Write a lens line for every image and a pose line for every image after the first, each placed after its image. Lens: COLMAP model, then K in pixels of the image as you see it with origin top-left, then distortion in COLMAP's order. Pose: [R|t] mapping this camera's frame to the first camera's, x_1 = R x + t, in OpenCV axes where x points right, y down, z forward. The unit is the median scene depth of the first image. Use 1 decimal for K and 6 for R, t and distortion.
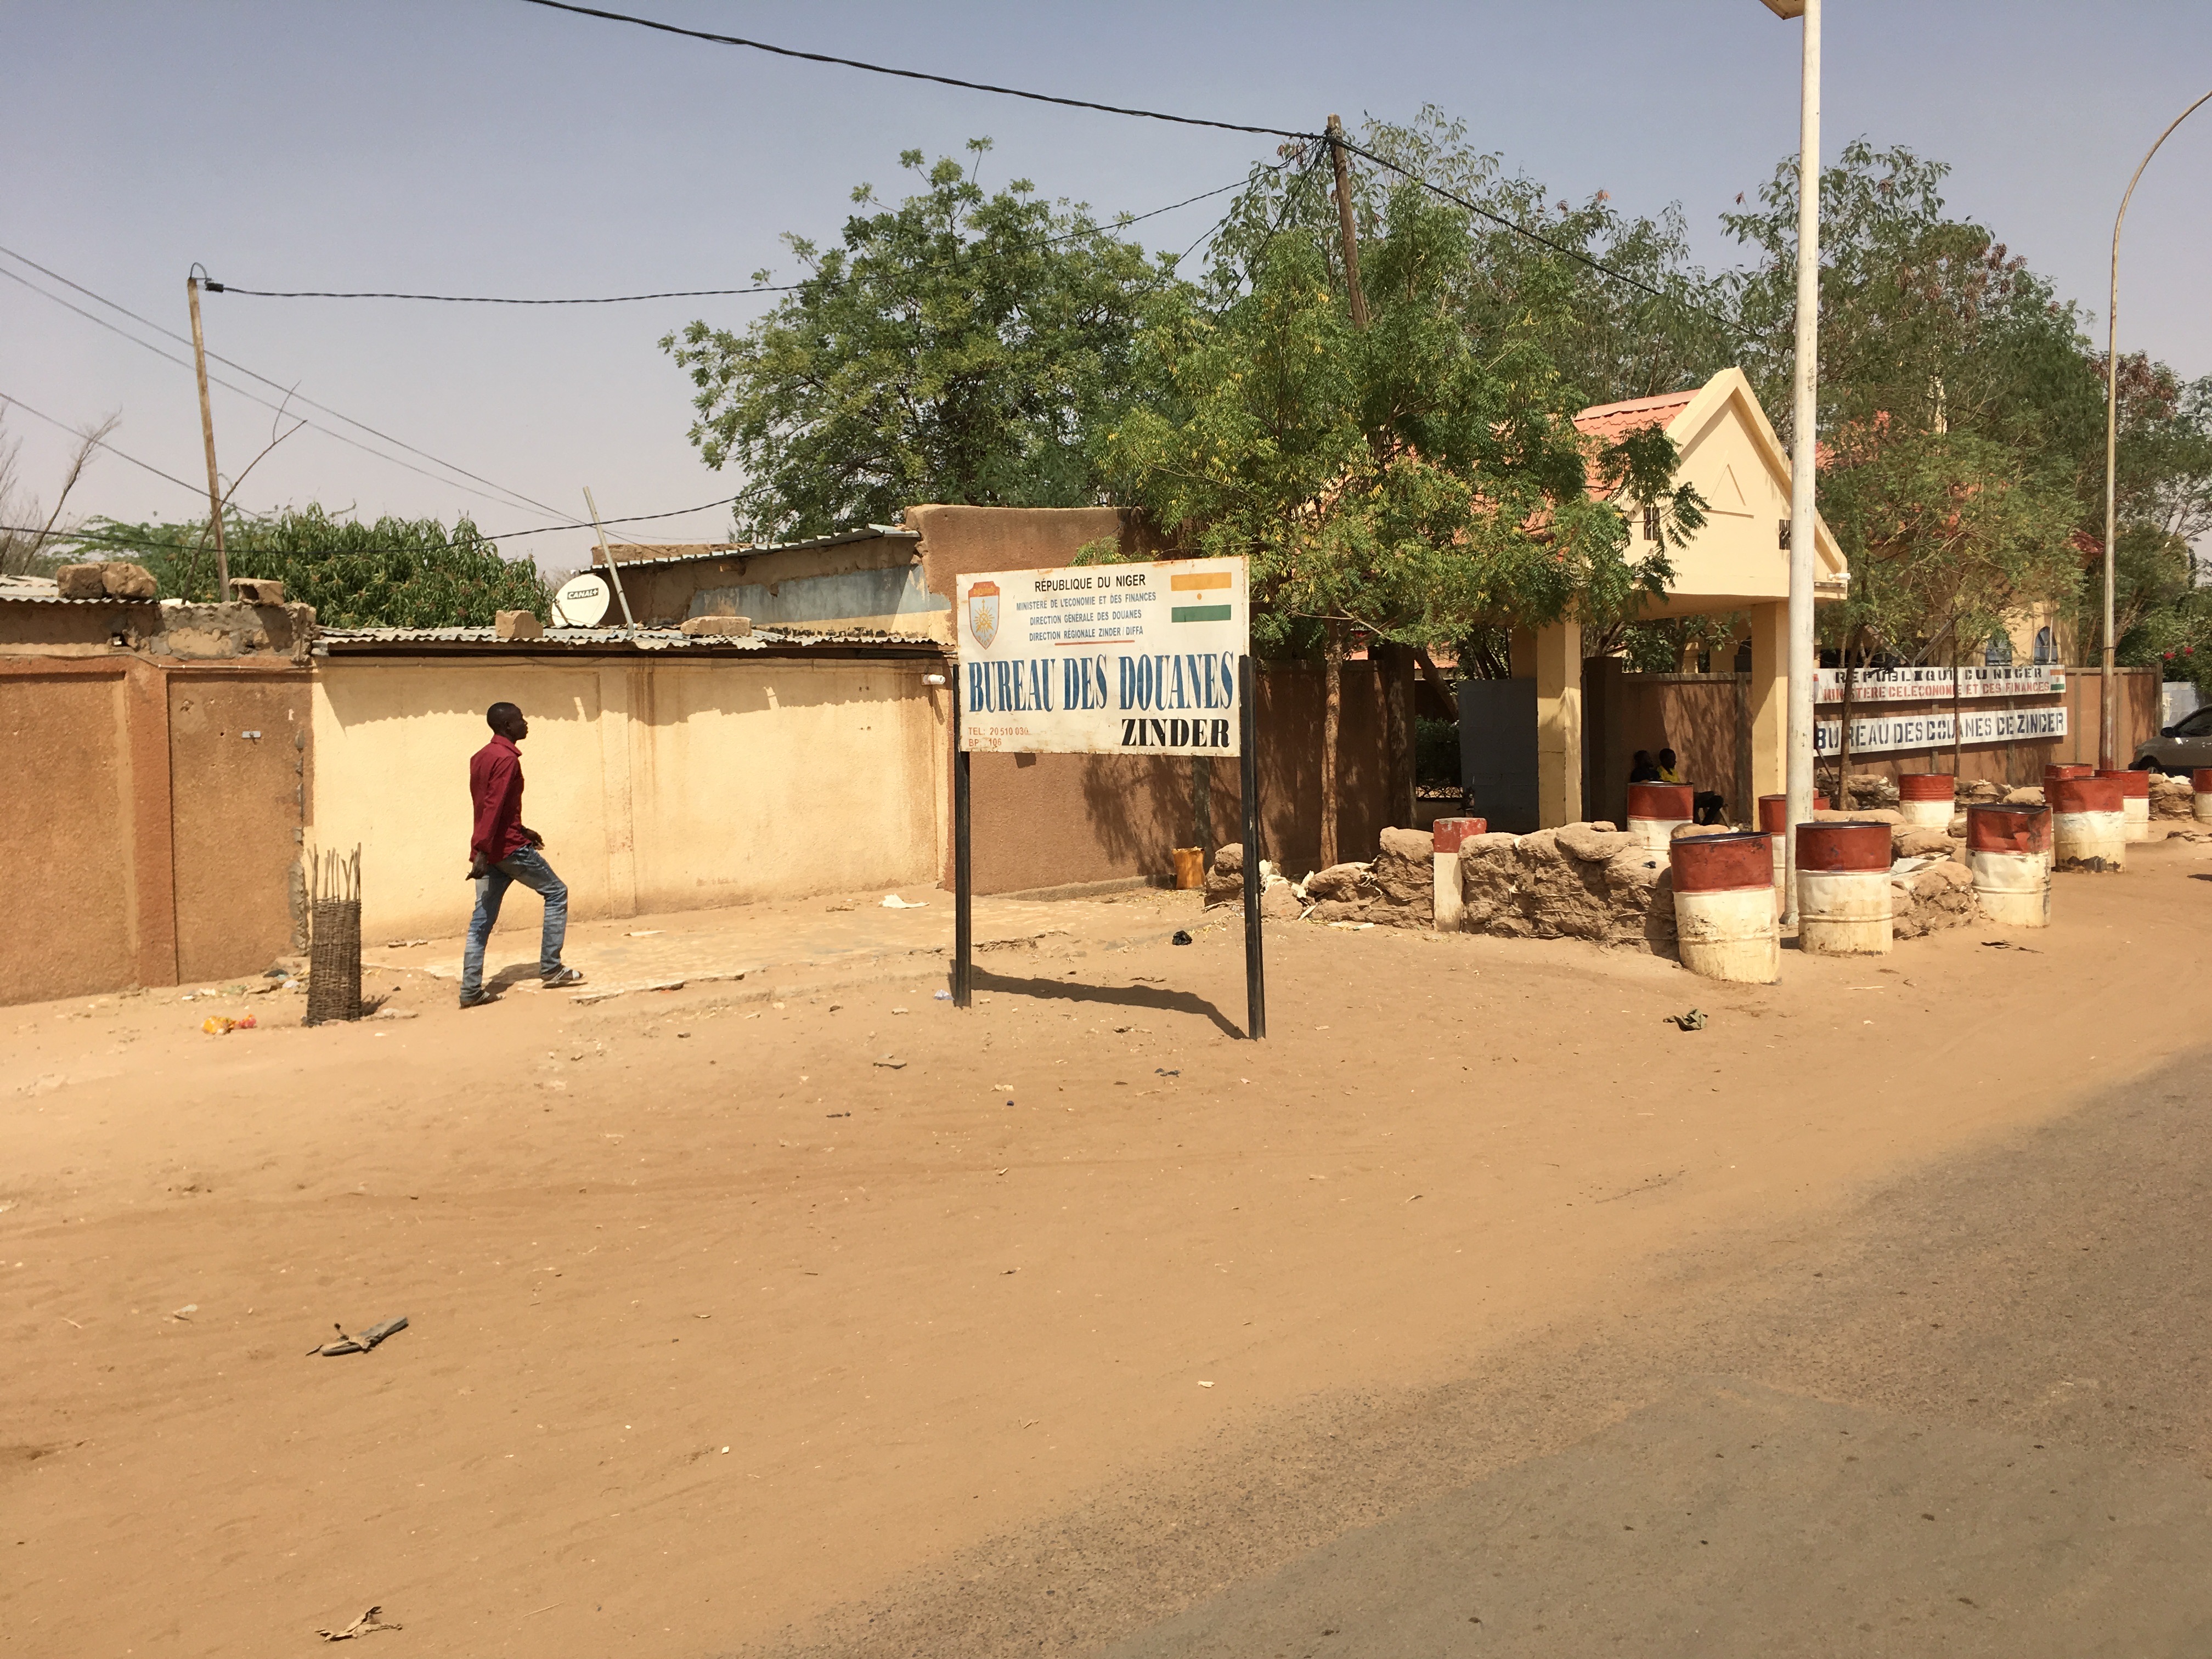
lens RADIAL K [[1728.5, 0, 1106.0], [0, 1728.5, 829.5], [0, 0, 1]] dist [0.049985, -0.040735]
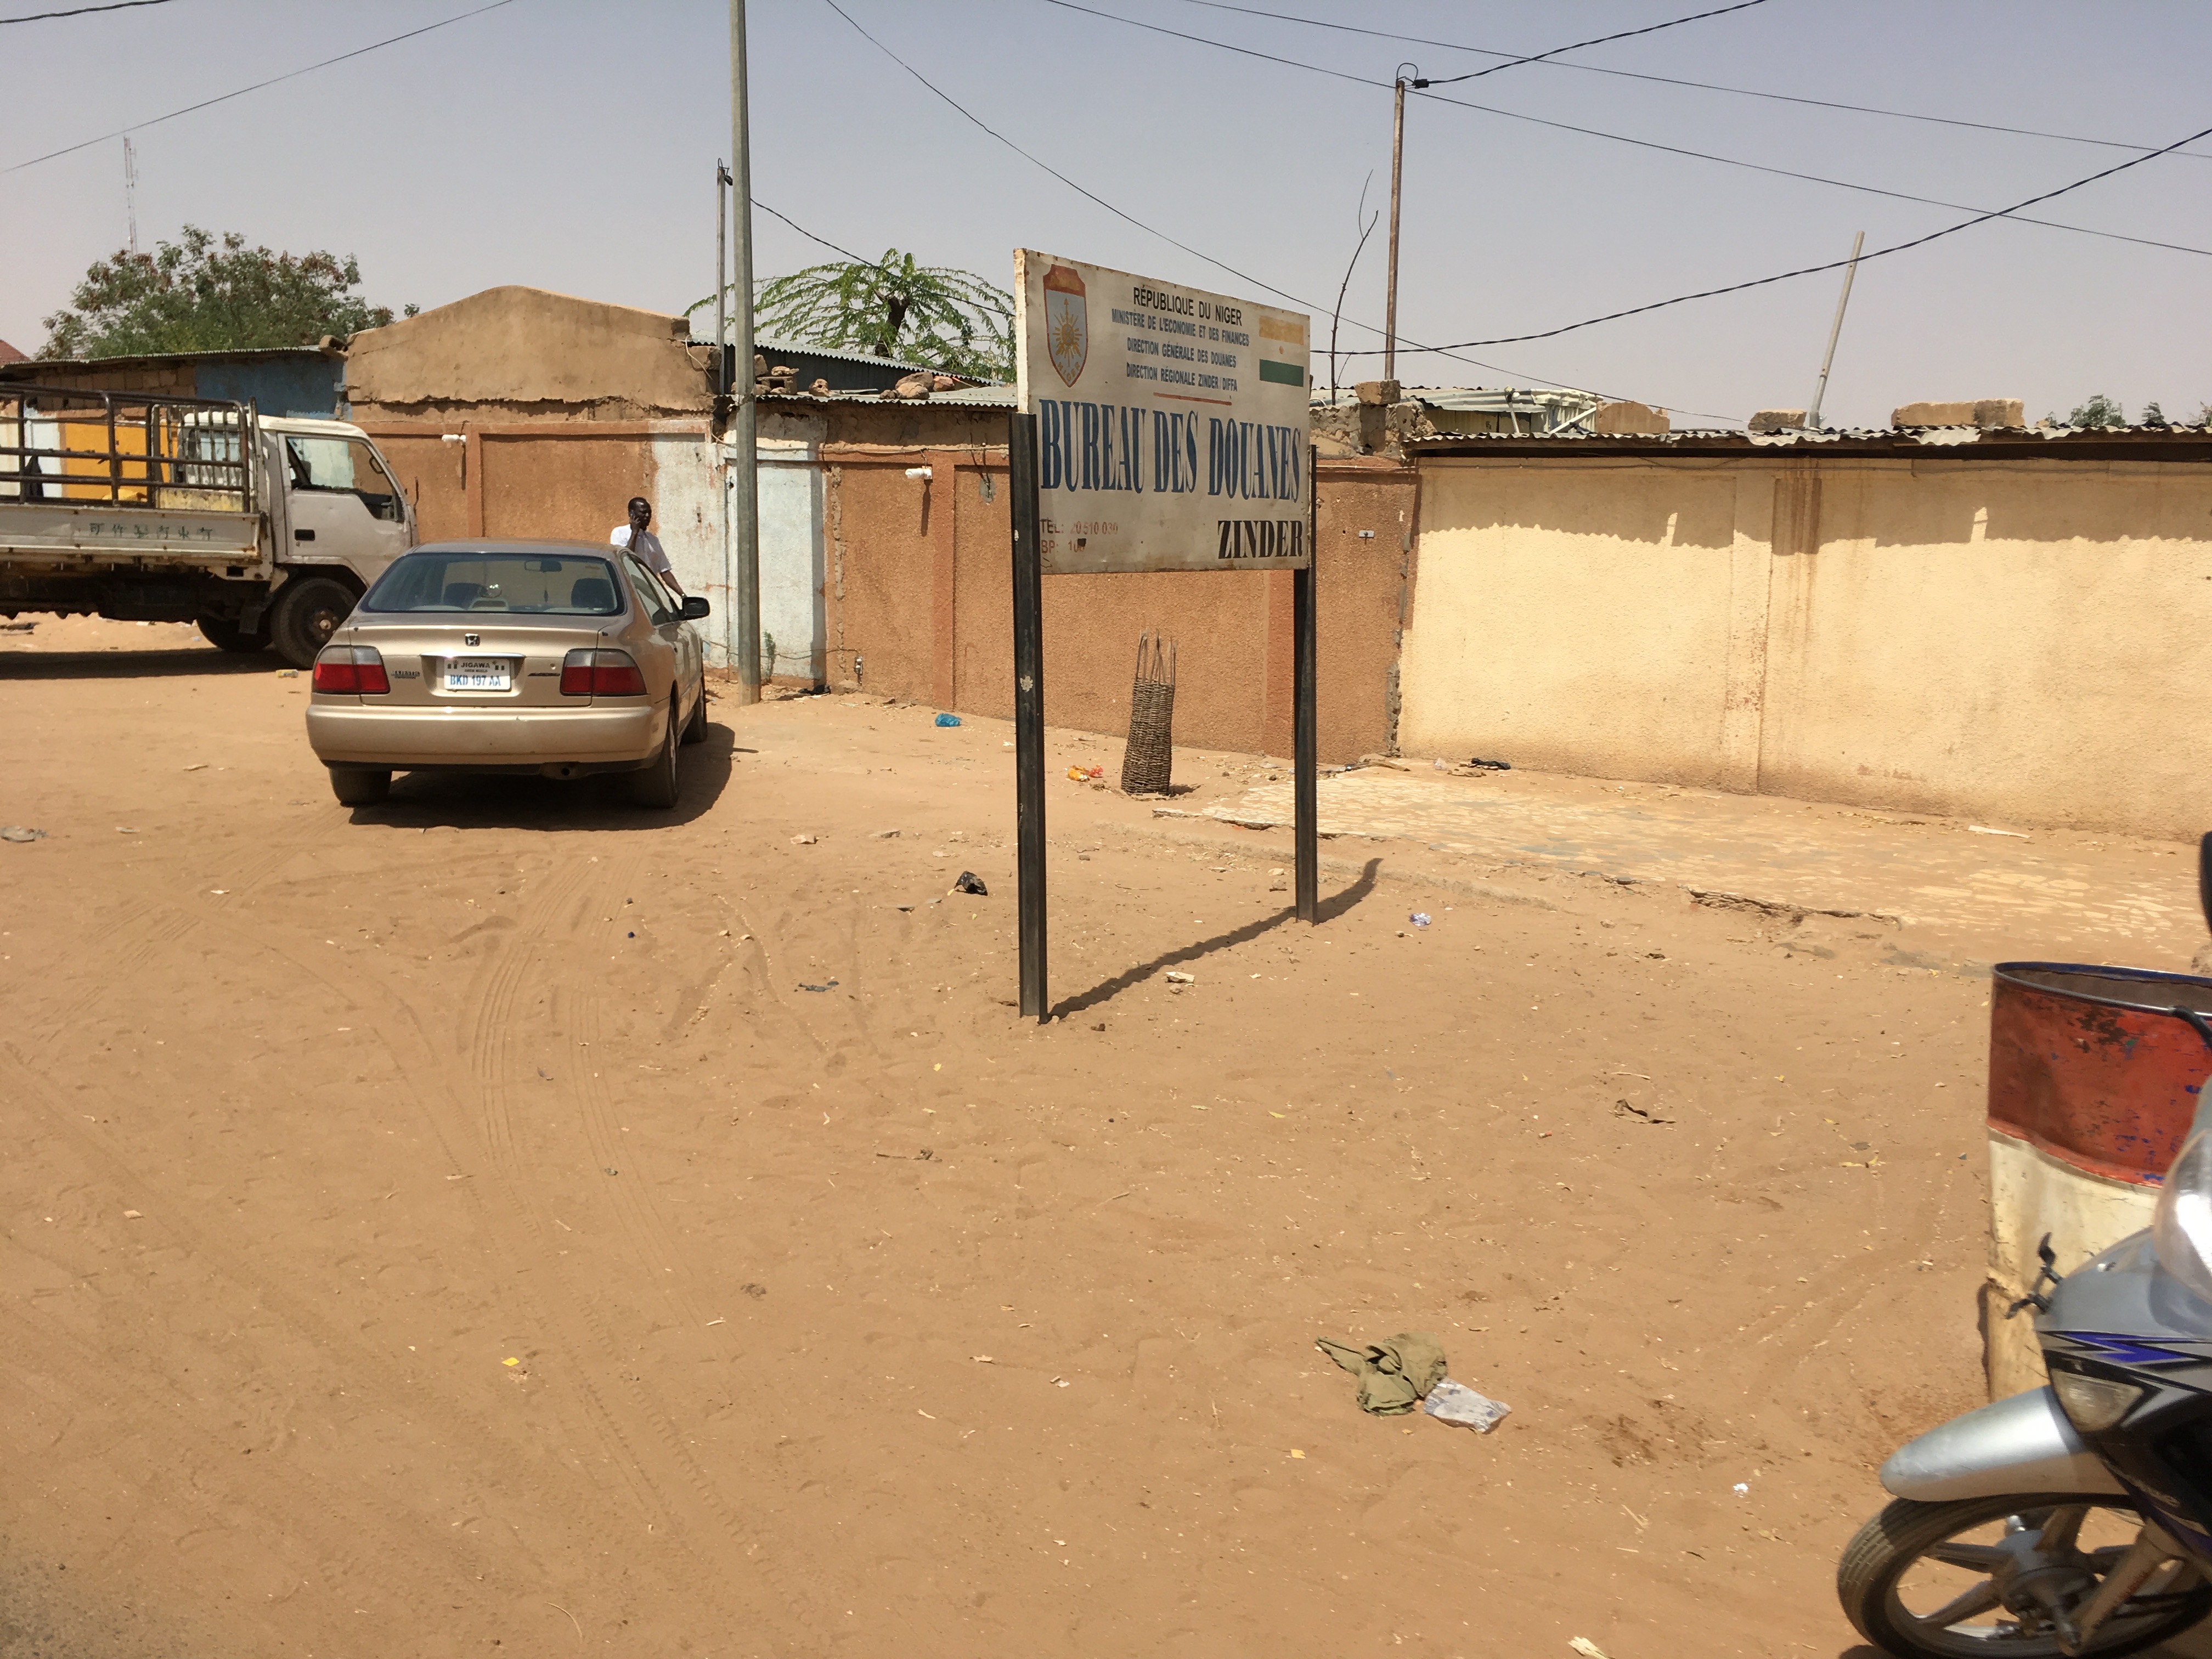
lens RADIAL K [[1728.5, 0, 1106.0], [0, 1728.5, 829.5], [0, 0, 1]] dist [0.049985, -0.040735]
pose [[0.205939, 0.192200, -0.959504, 0.489109], [-0.118059, 0.978240, 0.170614, -0.038993], [0.971417, 0.078142, 0.224149, 0.619012]]
